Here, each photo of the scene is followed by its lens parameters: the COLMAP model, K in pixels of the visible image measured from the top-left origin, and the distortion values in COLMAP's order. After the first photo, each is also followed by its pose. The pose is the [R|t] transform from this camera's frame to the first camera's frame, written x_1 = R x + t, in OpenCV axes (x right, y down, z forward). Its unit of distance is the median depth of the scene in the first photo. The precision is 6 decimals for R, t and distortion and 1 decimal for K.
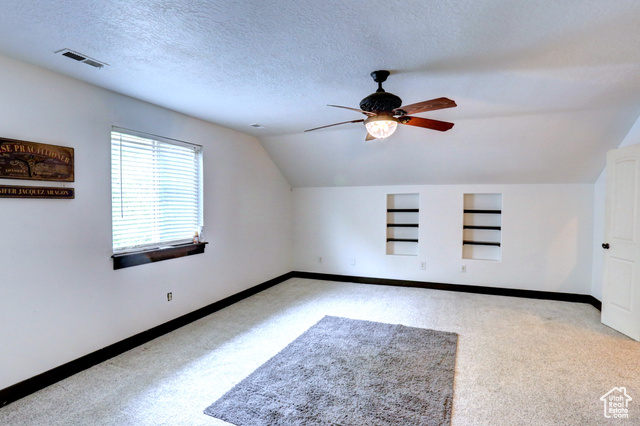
lens RADIAL K [[317.3, 0, 325.5], [0, 317.3, 212.7], [0, 0, 1]] dist [-0.080240, 0.029970]
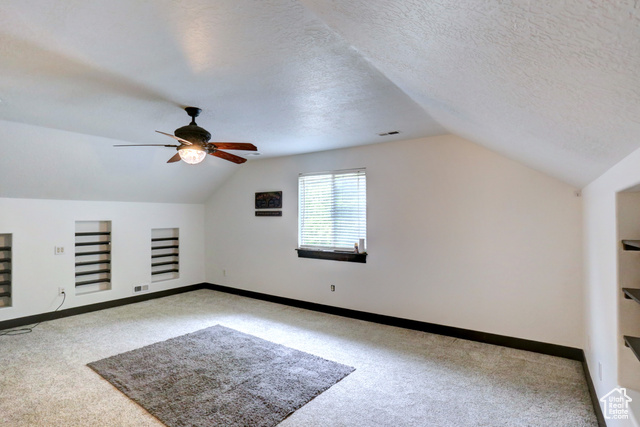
lens RADIAL K [[326.2, 0, 320.0], [0, 326.2, 213.5], [0, 0, 1]] dist [-0.088732, 0.034141]
pose [[-0.207460, -0.008500, -0.978207, 1.088103], [-0.026162, 0.999653, -0.003137, -0.056982], [0.977894, 0.024941, -0.207610, 1.505348]]
